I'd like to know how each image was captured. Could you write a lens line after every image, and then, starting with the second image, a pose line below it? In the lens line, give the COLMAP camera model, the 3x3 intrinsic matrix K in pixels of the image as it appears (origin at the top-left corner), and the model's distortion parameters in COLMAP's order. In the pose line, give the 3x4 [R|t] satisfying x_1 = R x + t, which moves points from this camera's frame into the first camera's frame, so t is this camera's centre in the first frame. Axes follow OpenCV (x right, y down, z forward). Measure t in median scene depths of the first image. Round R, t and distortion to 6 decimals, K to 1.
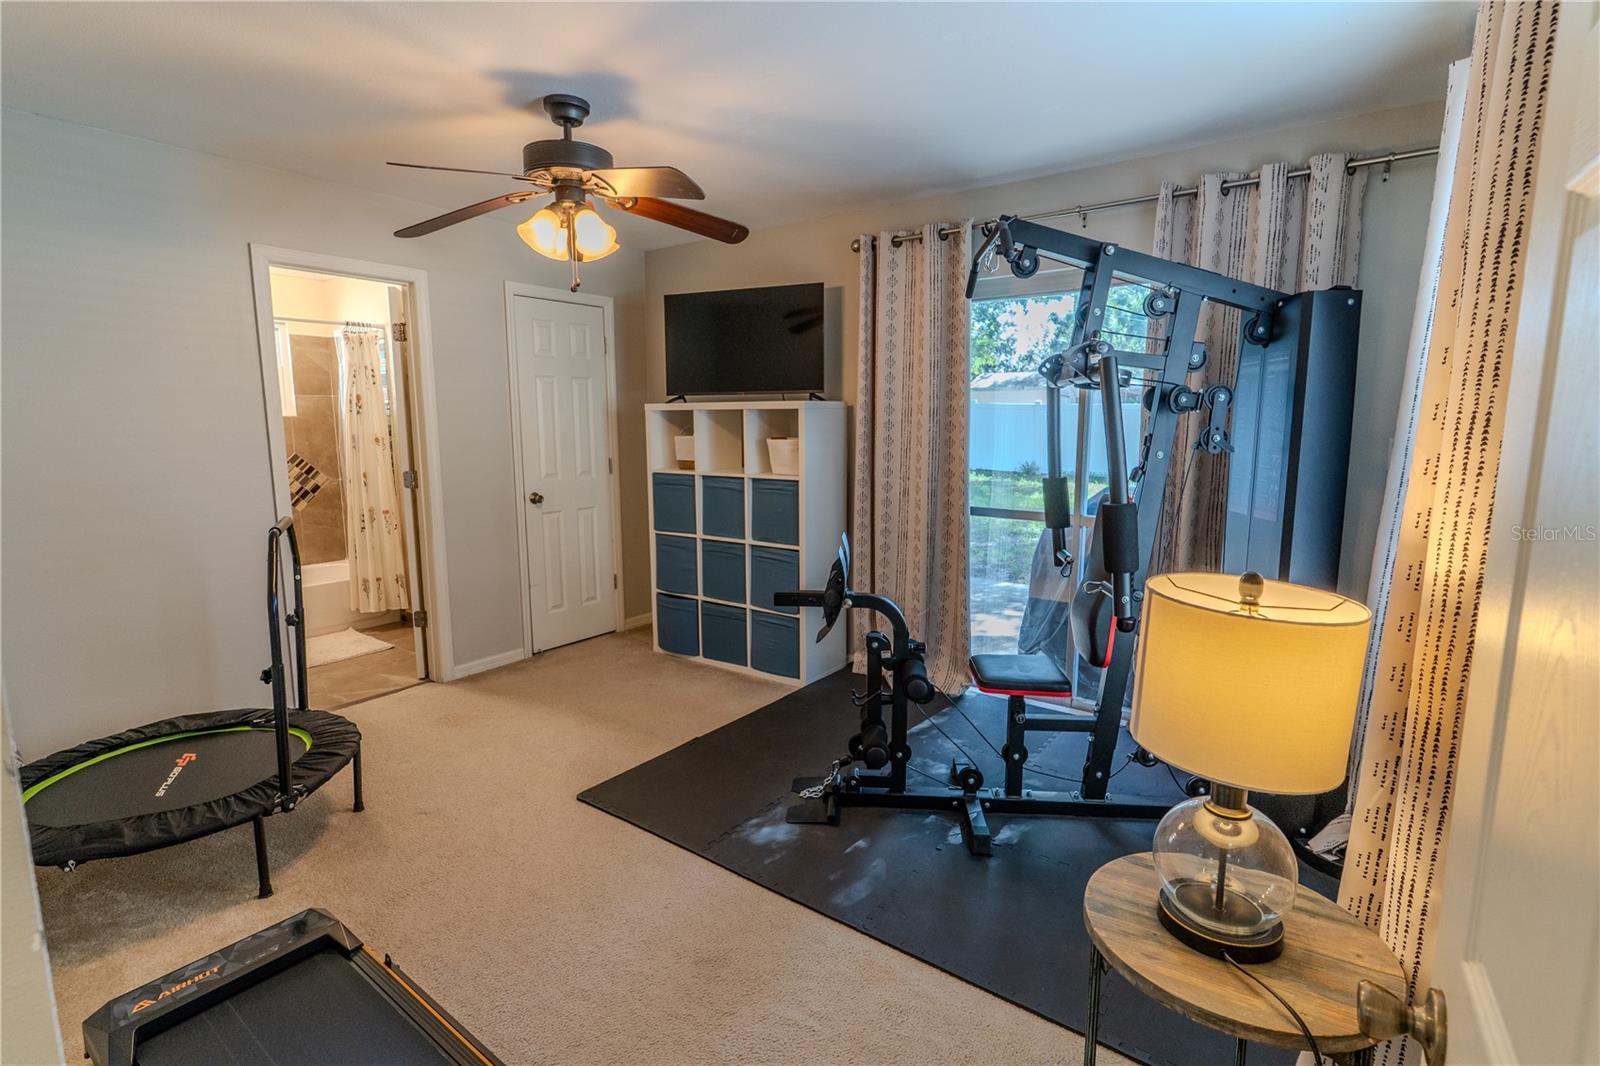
lens RADIAL K [[770.4, 0, 795.4], [0, 770.4, 534.5], [0, 0, 1]] dist [0.005063, 0.000288]
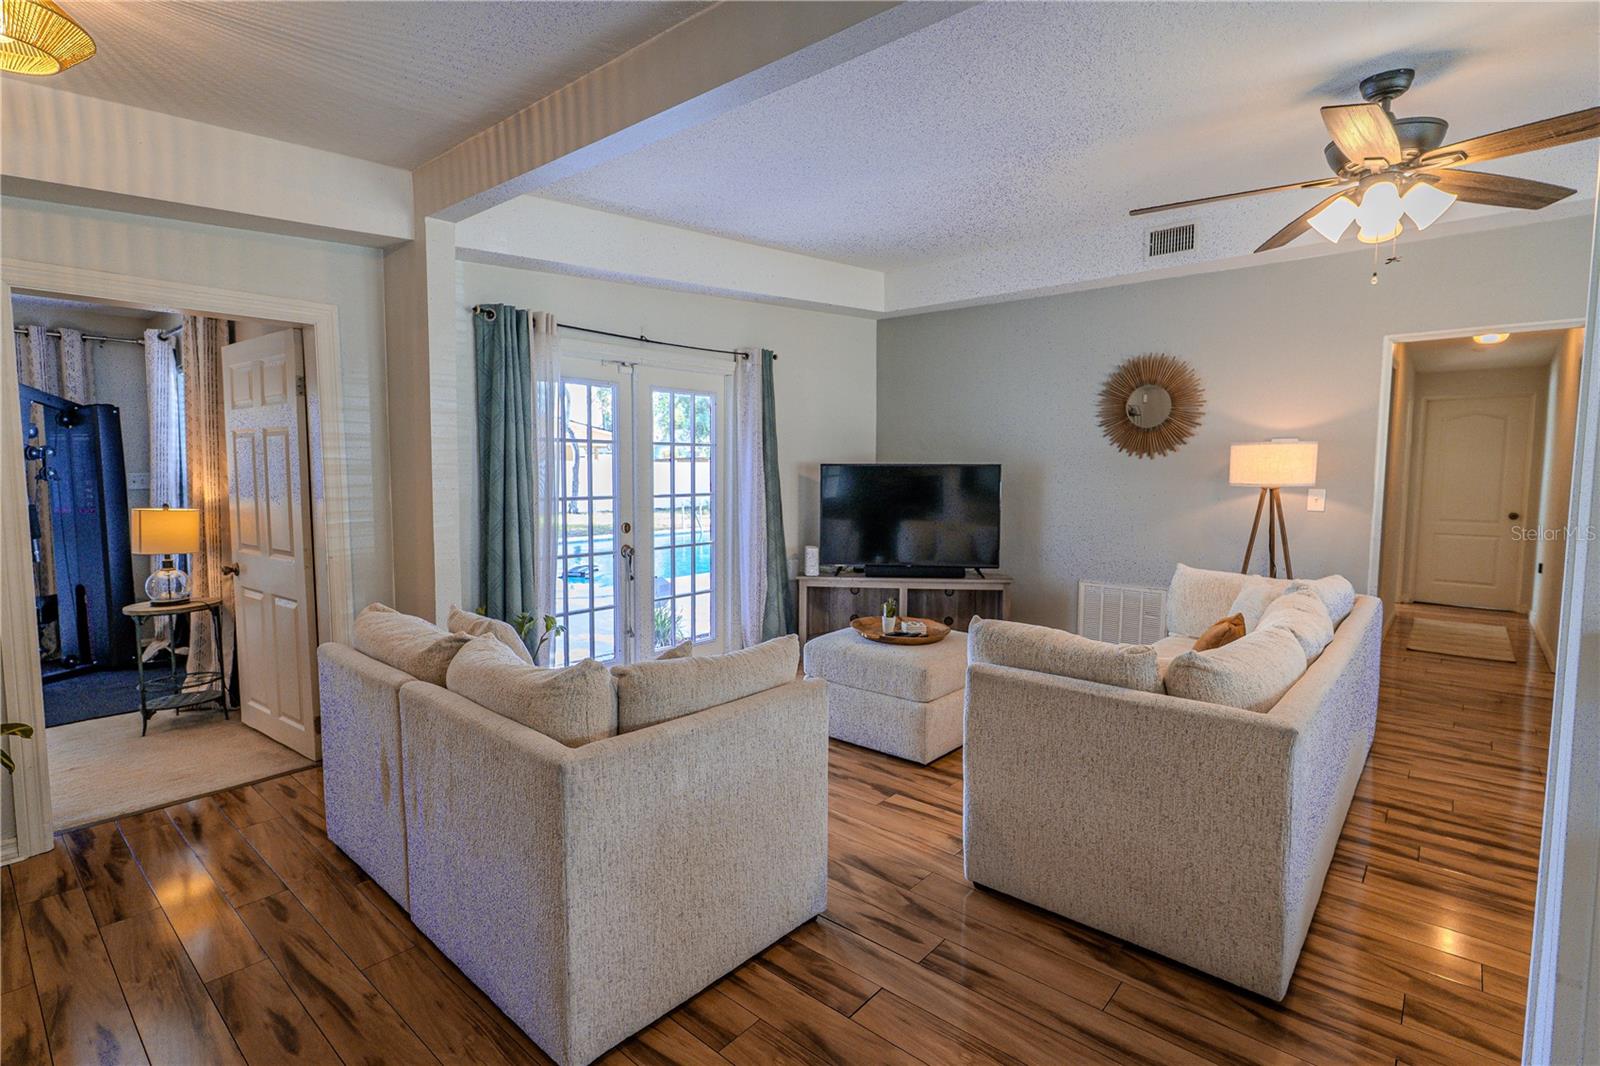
lens RADIAL K [[770.4, 0, 799.7], [0, 770.4, 529.6], [0, 0, 1]] dist [0.005063, 0.000288]
pose [[0.065242, -0.080725, 0.994599, -0.767033], [0.137246, 0.987976, 0.071184, 0.080229], [-0.988386, 0.131861, 0.075537, -0.589293]]
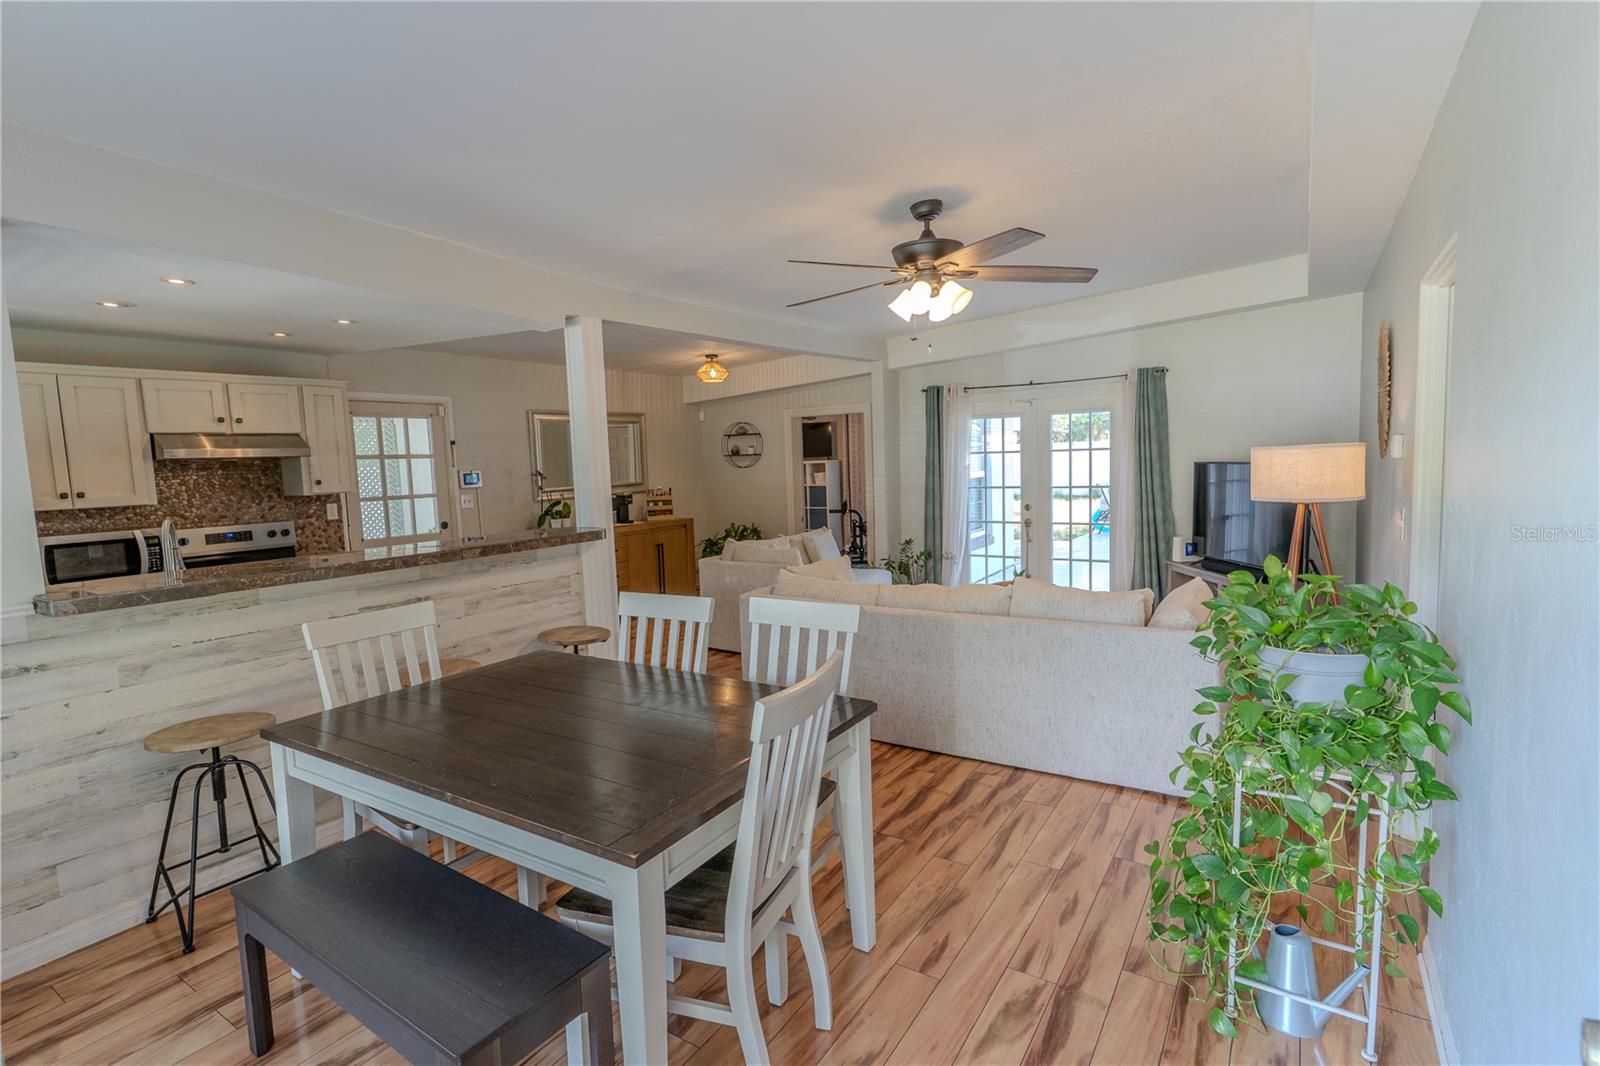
lens RADIAL K [[770.4, 0, 806.0], [0, 770.4, 530.8], [0, 0, 1]] dist [0.005063, 0.000288]
pose [[0.997125, -0.040475, 0.064051, -0.265413], [0.043512, 0.997958, -0.046759, 0.235697], [-0.062028, 0.049412, 0.996851, -1.948352]]
